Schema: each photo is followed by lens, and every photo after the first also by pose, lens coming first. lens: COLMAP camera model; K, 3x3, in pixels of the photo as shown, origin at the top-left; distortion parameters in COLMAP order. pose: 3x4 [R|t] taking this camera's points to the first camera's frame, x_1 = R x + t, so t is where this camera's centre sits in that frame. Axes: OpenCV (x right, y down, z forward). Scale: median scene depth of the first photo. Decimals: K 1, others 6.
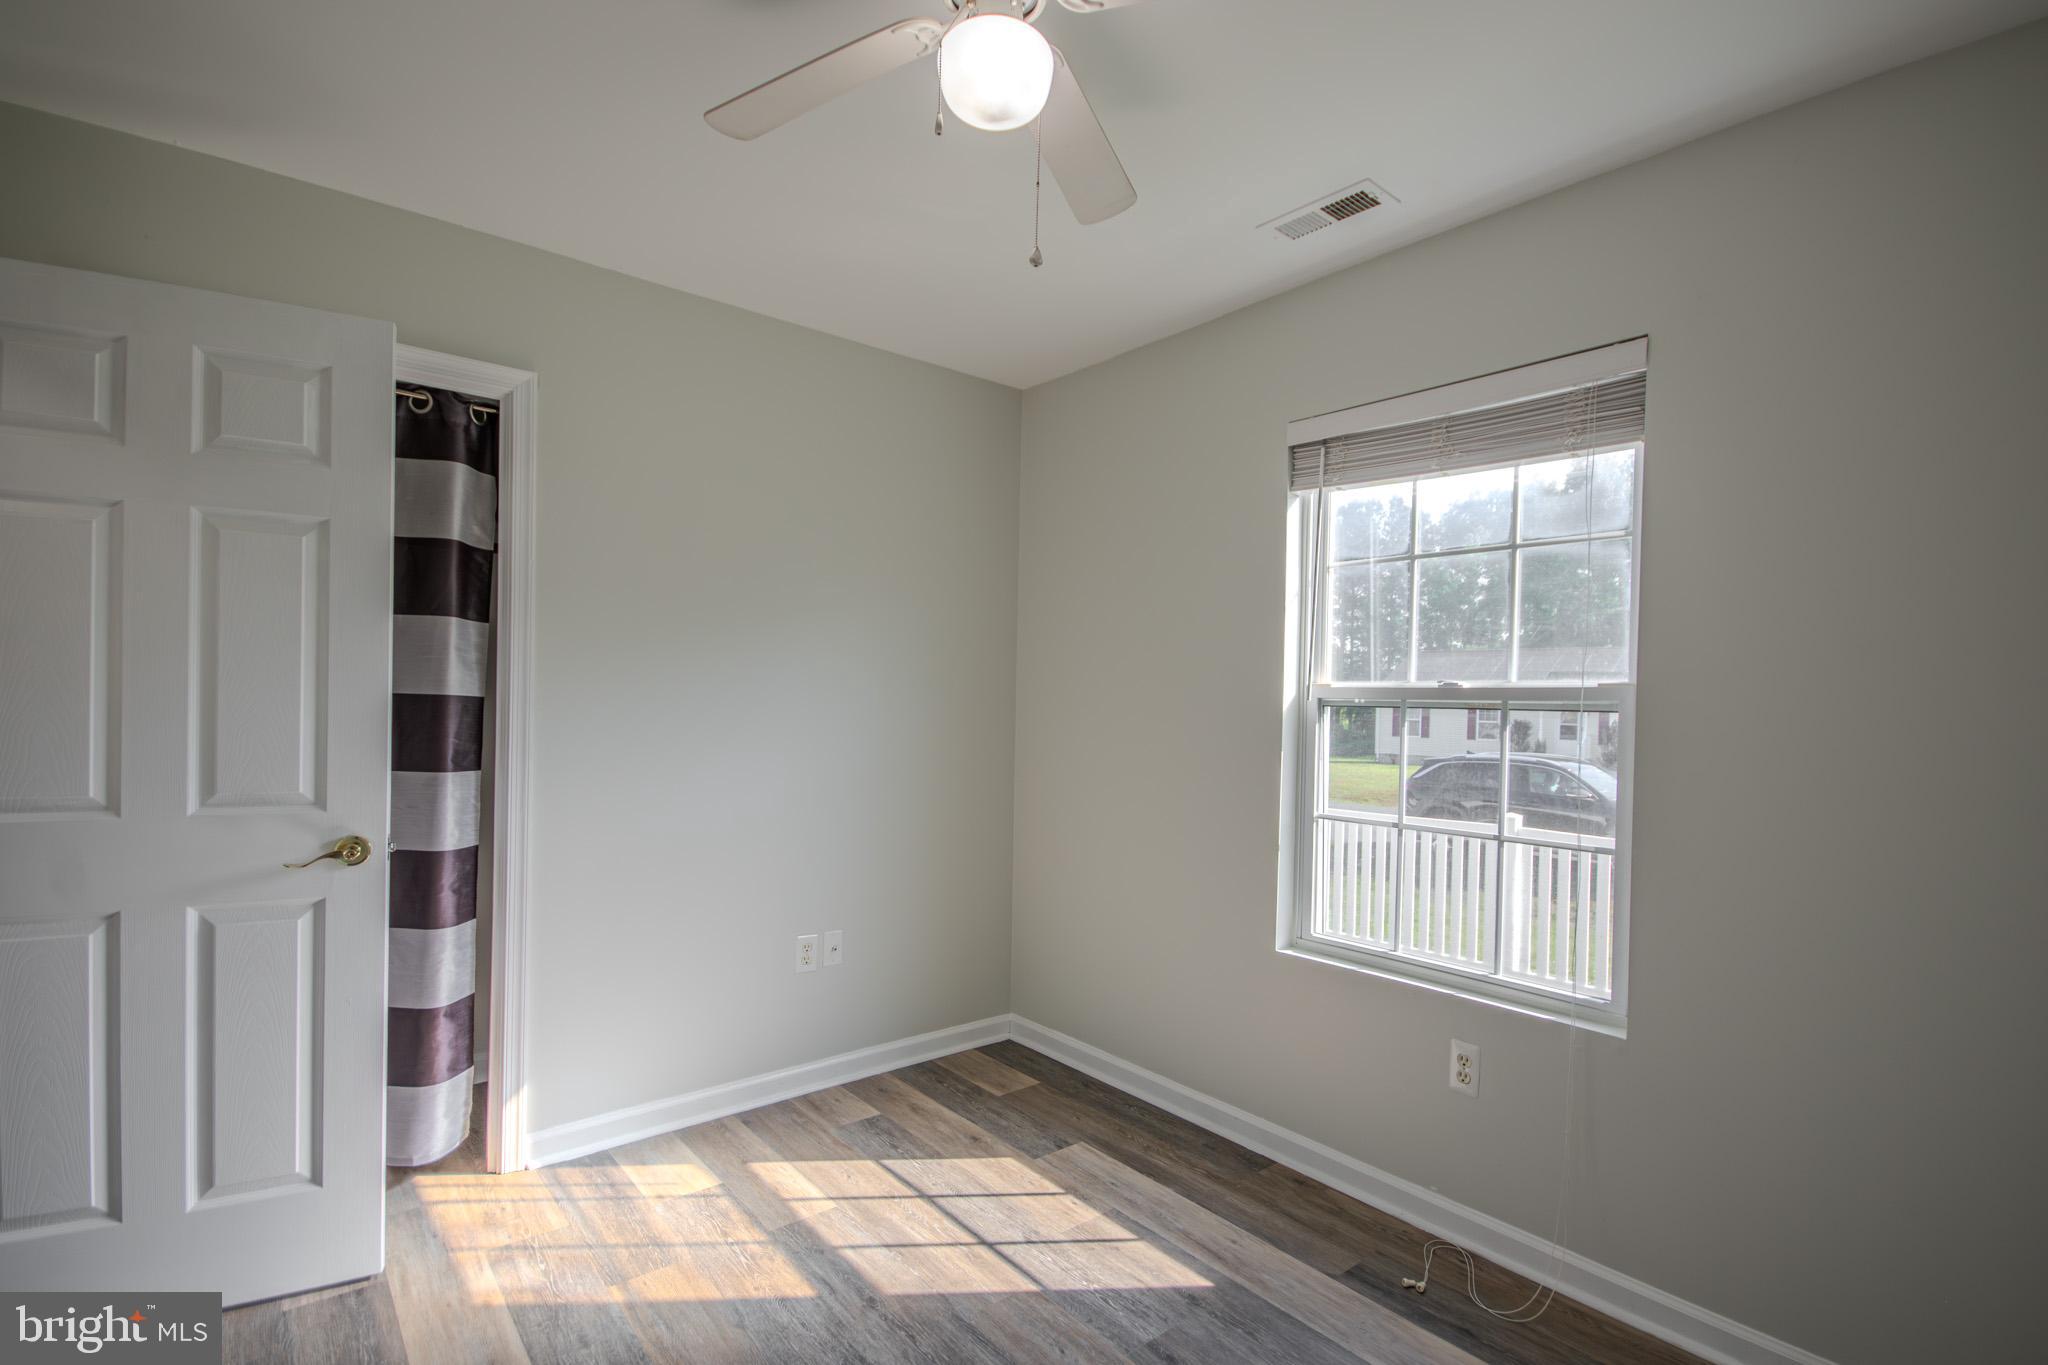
lens RADIAL K [[947.8, 0, 1023.9], [0, 947.8, 712.6], [0, 0, 1]] dist [0.002250, -0.011466]
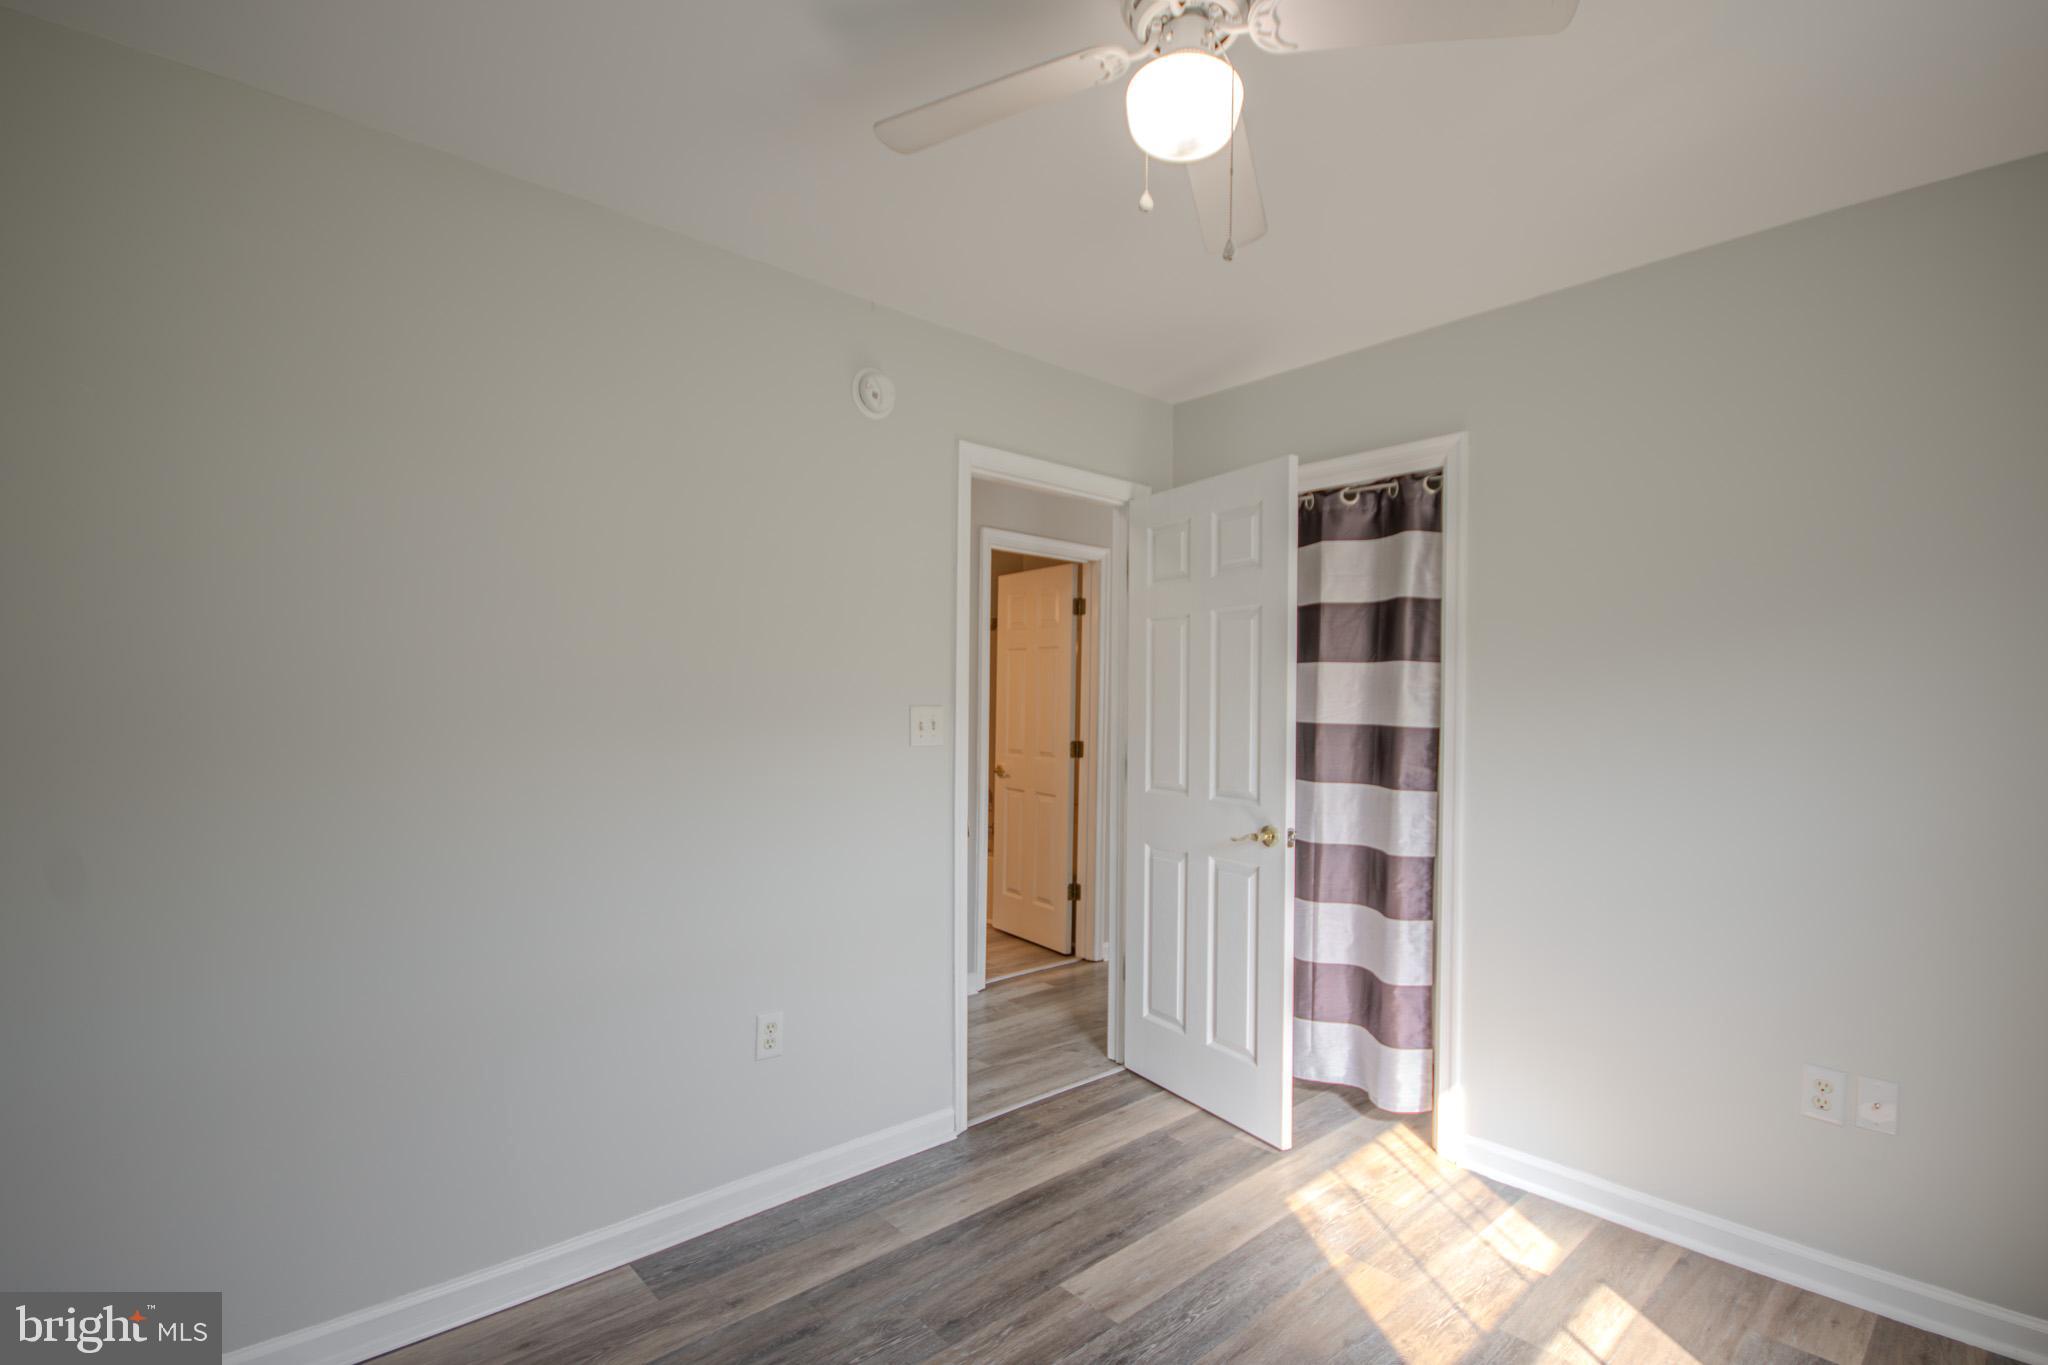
lens RADIAL K [[947.8, 0, 1023.9], [0, 947.8, 712.6], [0, 0, 1]] dist [0.002250, -0.011466]
pose [[0.022353, -0.013456, -0.999660, 0.595702], [-0.017661, 0.999748, -0.013852, -0.010892], [0.999594, 0.017965, 0.022110, 0.505747]]
